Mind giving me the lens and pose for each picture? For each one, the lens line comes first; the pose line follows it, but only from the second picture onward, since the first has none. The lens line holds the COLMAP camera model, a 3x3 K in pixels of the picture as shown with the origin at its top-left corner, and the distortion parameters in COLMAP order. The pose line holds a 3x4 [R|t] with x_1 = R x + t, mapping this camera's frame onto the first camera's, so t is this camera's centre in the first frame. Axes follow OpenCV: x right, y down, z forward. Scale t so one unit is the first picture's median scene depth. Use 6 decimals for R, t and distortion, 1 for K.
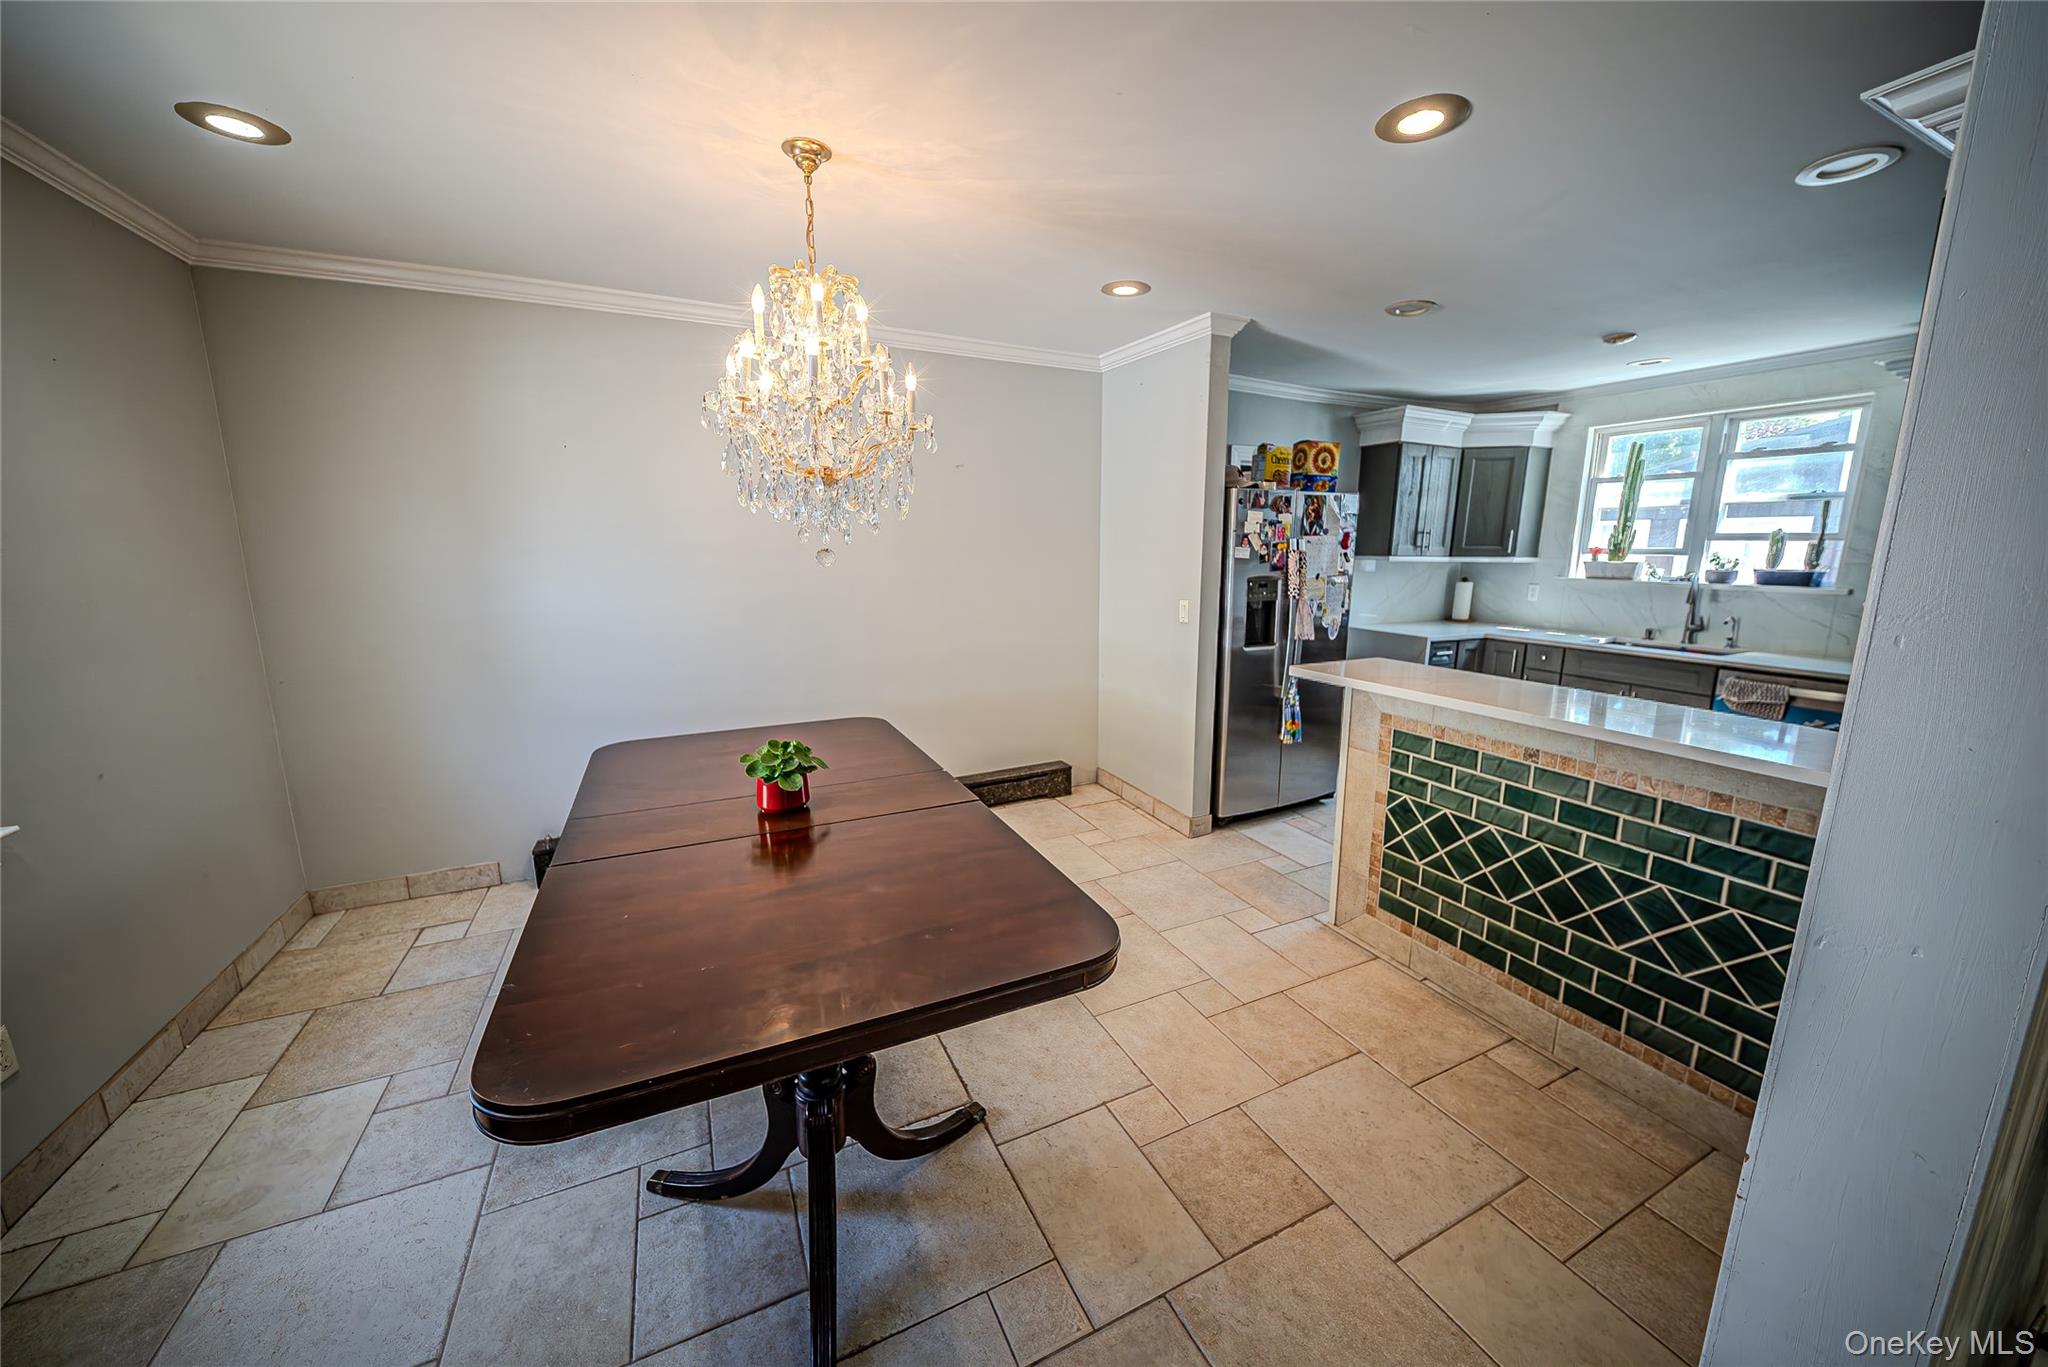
lens RADIAL K [[718.6, 0, 1037.5], [0, 718.6, 680.5], [0, 0, 1]] dist [0.000039, -0.000014]
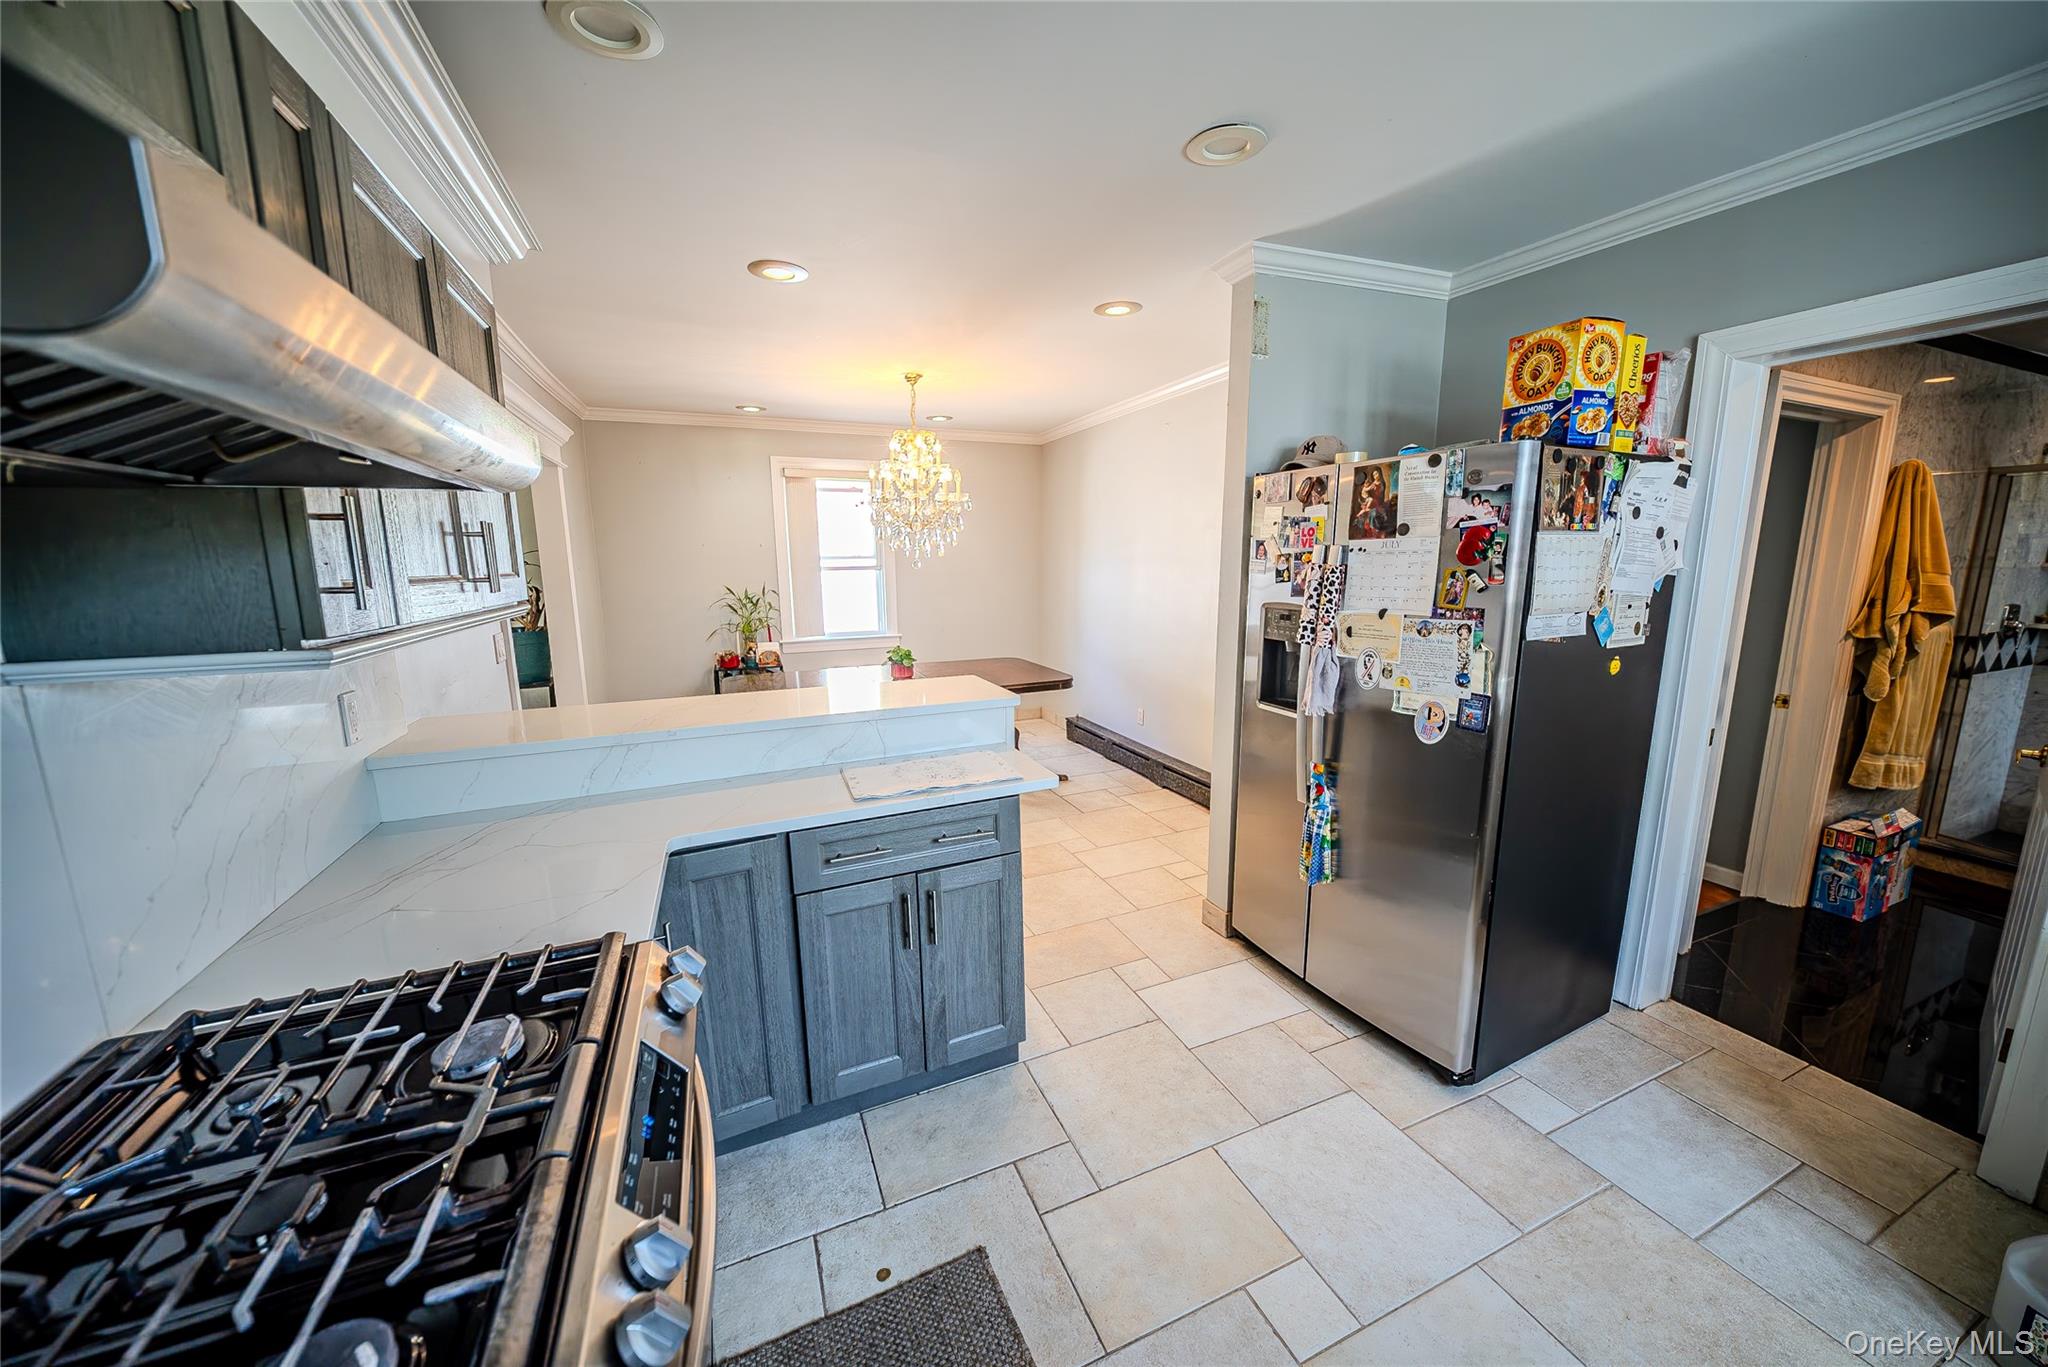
lens RADIAL K [[718.6, 0, 1037.5], [0, 718.6, 680.5], [0, 0, 1]] dist [0.000039, -0.000014]
pose [[-0.050563, 0.166161, -0.984801, 0.990198], [-0.182958, 0.967835, 0.172692, -0.148700], [0.981820, 0.188909, -0.018536, 0.803840]]
